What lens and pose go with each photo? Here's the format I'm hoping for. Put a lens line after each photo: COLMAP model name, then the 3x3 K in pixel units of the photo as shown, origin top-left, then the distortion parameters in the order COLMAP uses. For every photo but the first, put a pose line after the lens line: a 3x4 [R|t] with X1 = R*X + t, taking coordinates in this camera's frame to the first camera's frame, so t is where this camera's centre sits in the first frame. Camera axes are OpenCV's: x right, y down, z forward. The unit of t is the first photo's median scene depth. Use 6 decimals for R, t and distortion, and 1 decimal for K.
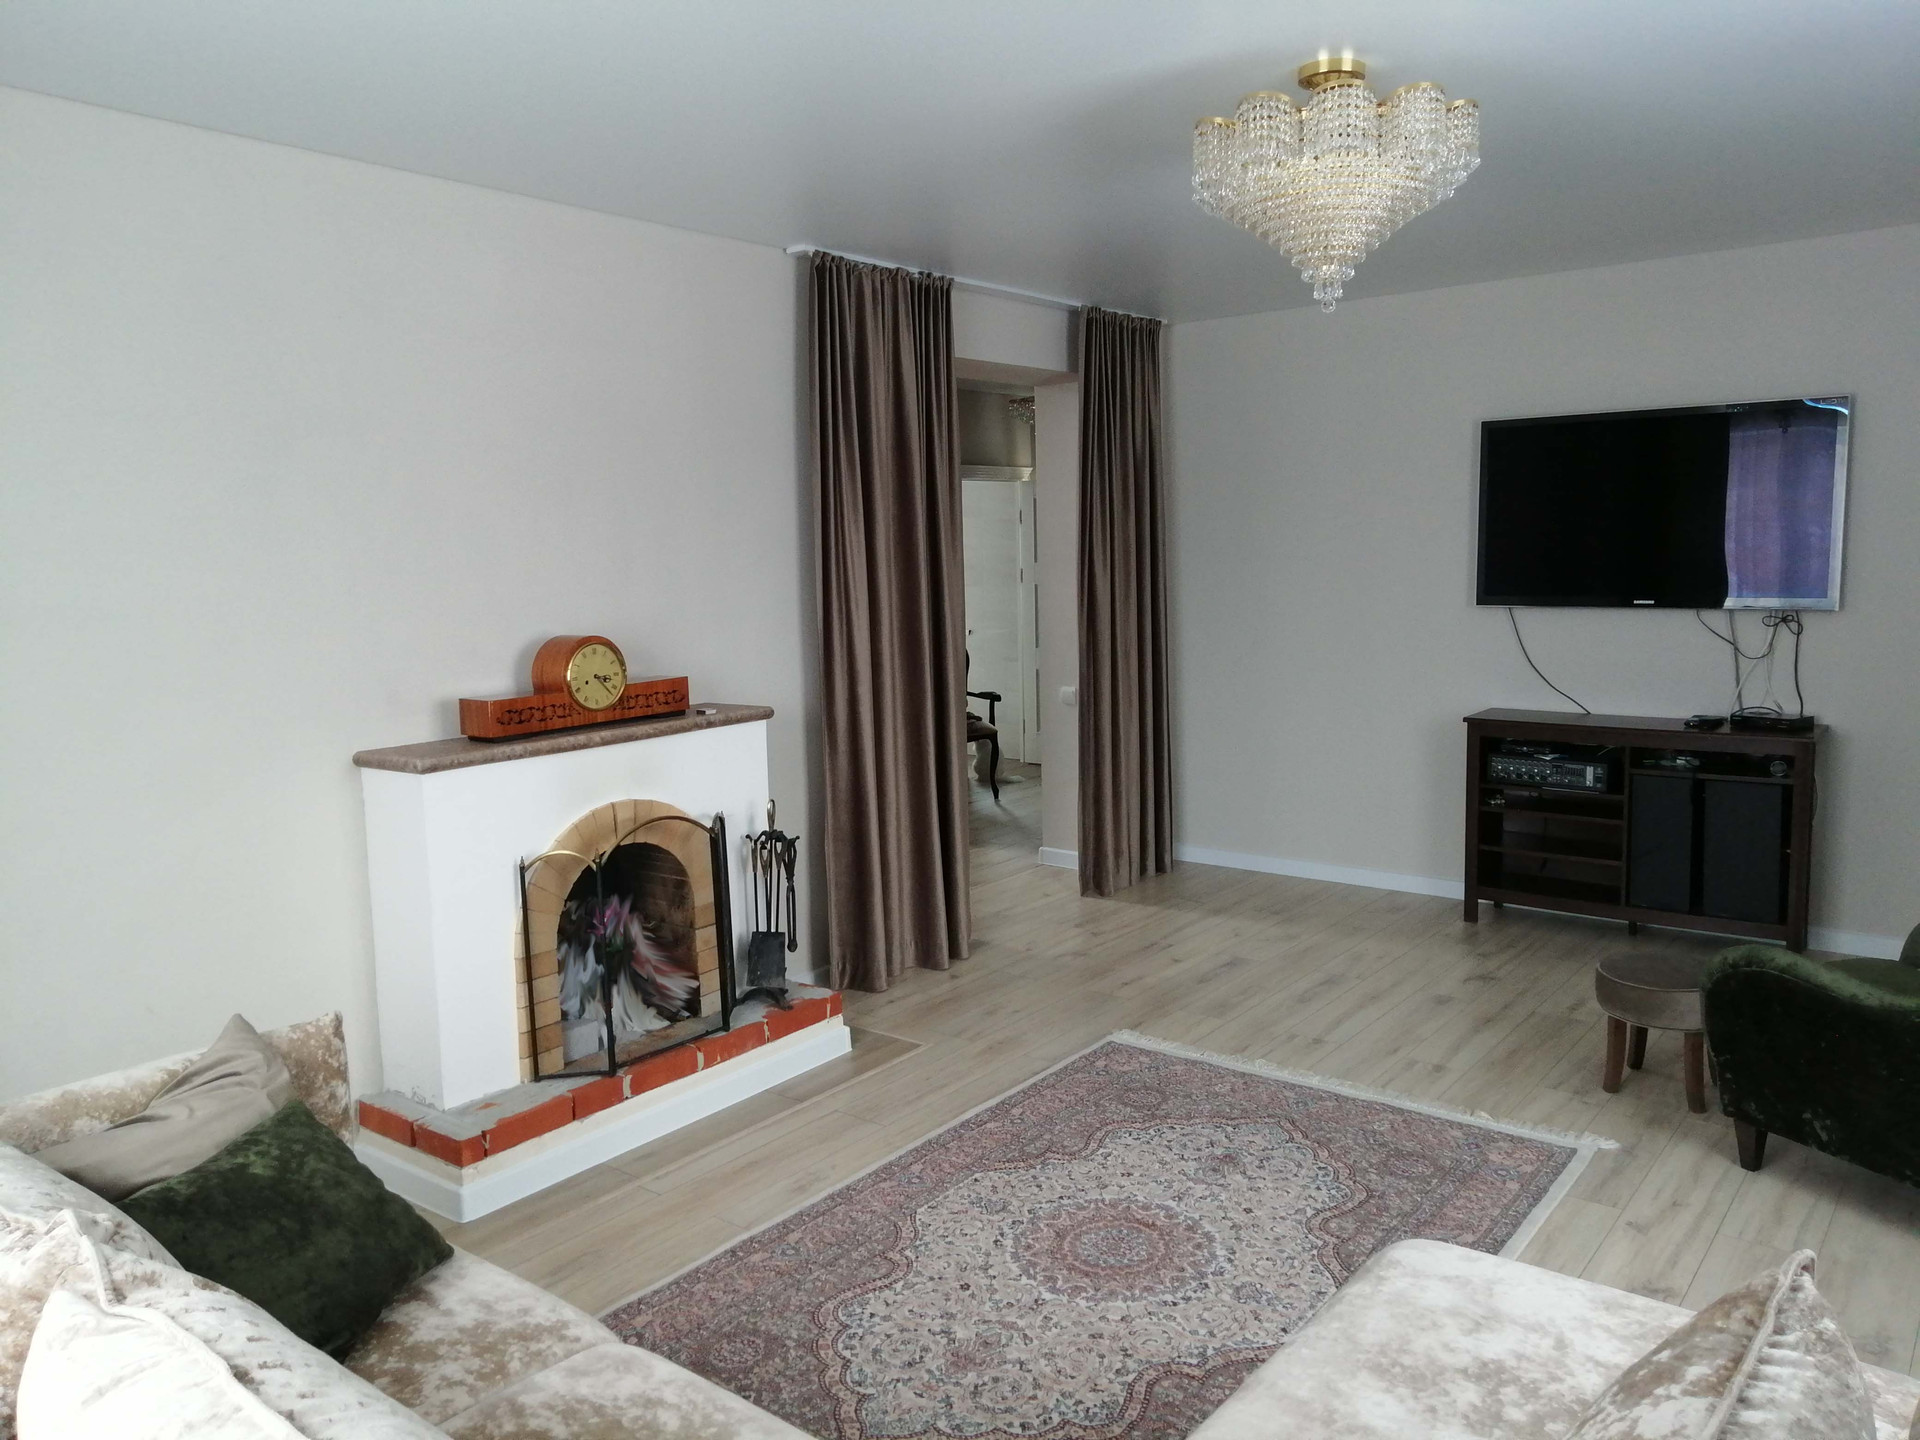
lens RADIAL K [[1412.5, 0, 956.6], [0, 1412.5, 708.5], [0, 0, 1]] dist [0.034300, -0.016255]
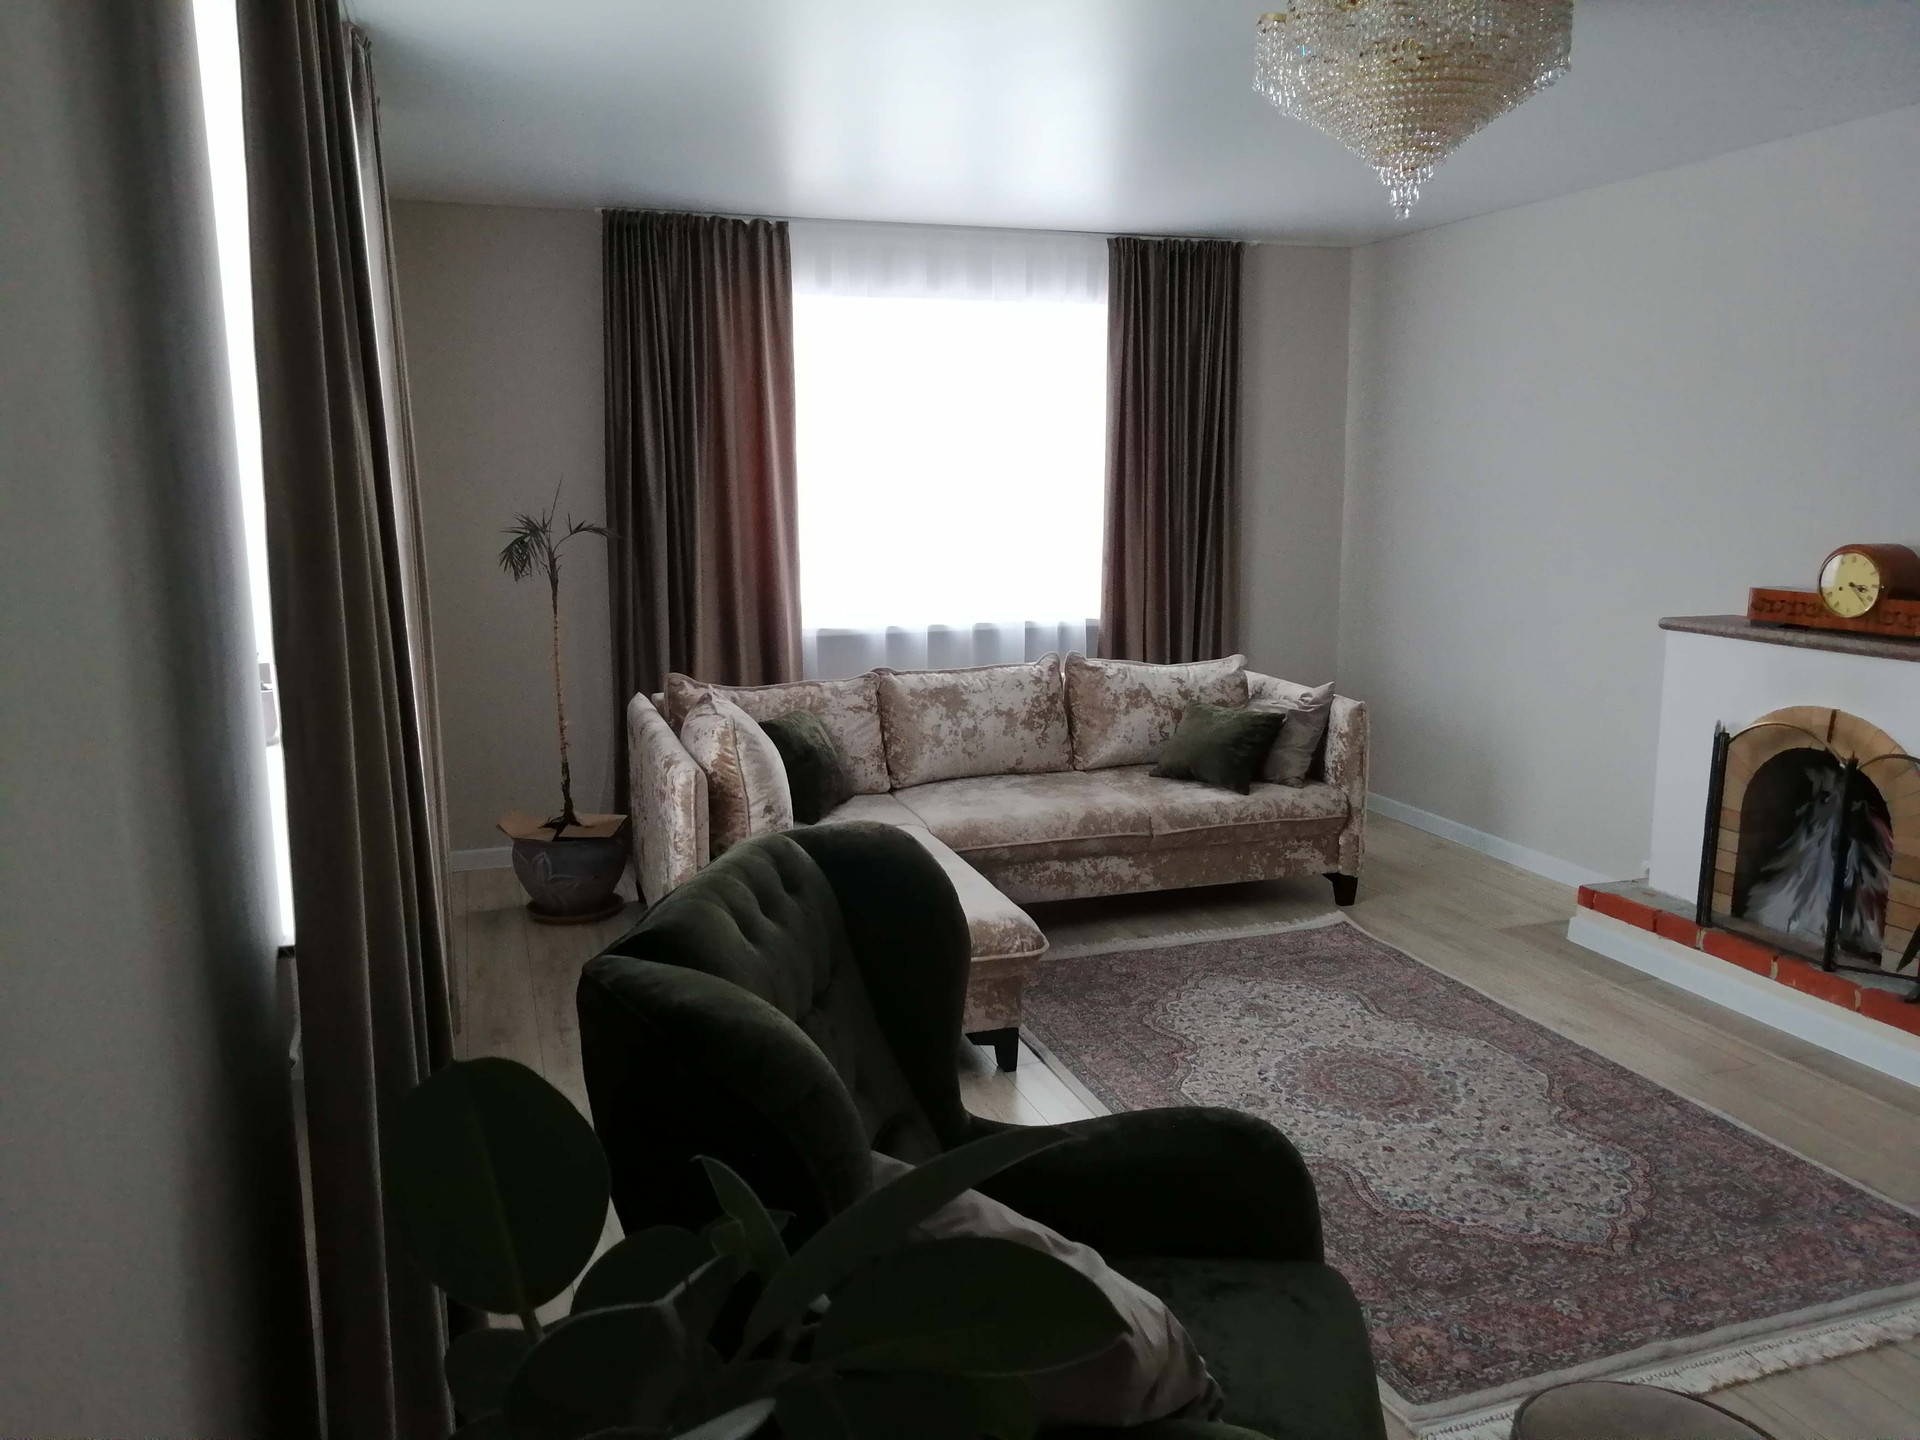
lens RADIAL K [[1412.5, 0, 956.6], [0, 1412.5, 708.5], [0, 0, 1]] dist [0.034300, -0.016255]
pose [[-0.536634, 0.168436, -0.826834, 0.960363], [-0.084079, 0.964325, 0.251014, -0.141139], [0.839616, 0.204222, -0.503327, 1.000169]]
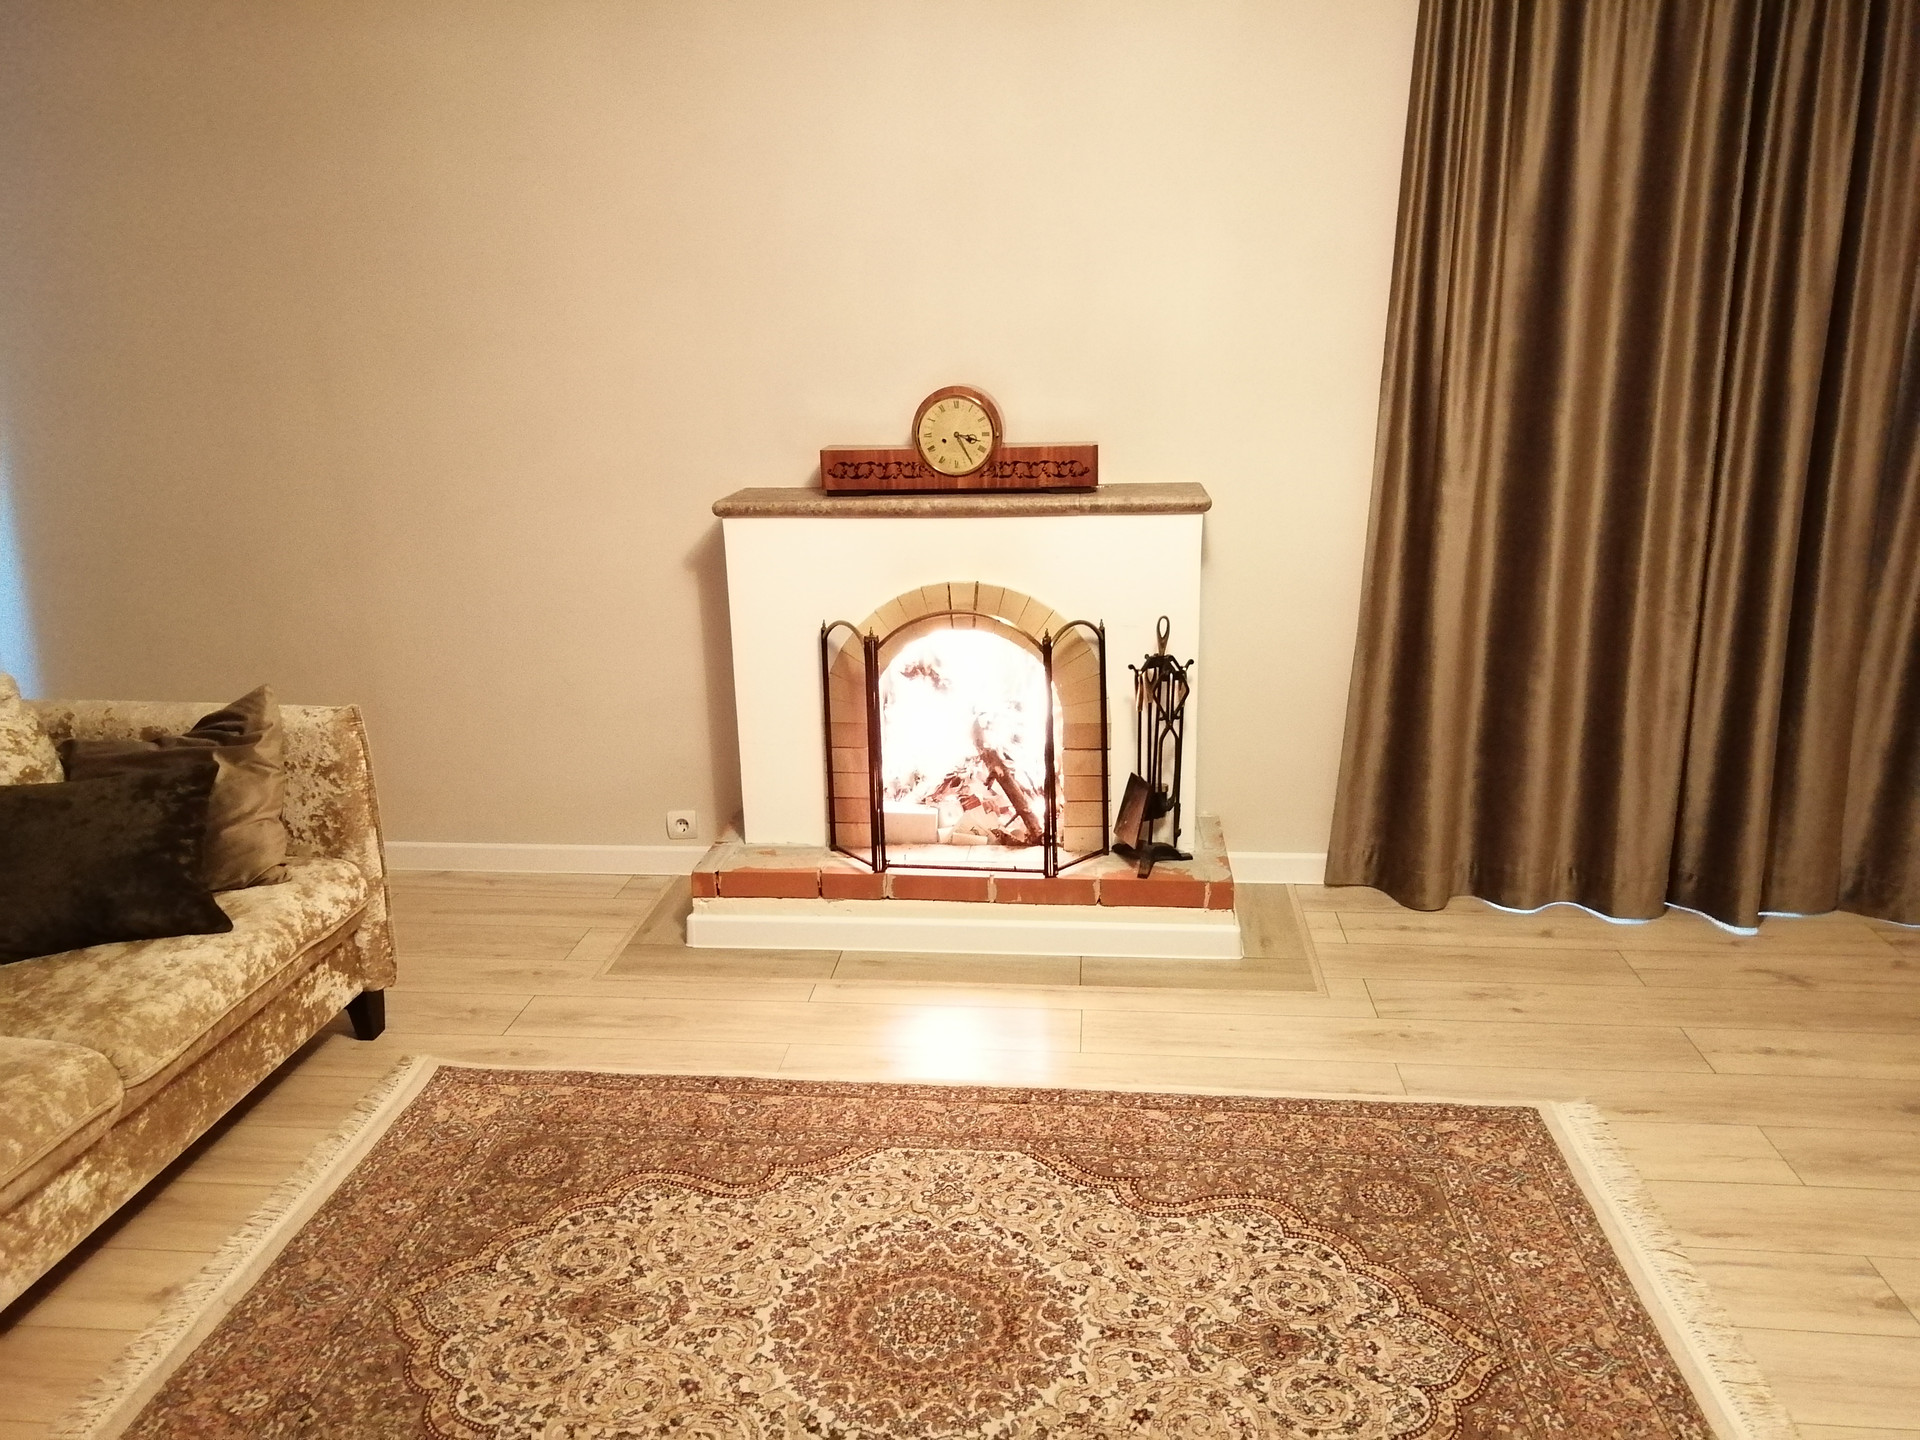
lens RADIAL K [[1412.5, 0, 956.6], [0, 1412.5, 708.5], [0, 0, 1]] dist [0.034300, -0.016255]
pose [[0.535393, 0.238265, -0.810299, 0.490398], [-0.092307, 0.970144, 0.224277, -0.054563], [0.839544, -0.045280, 0.541402, 0.525678]]
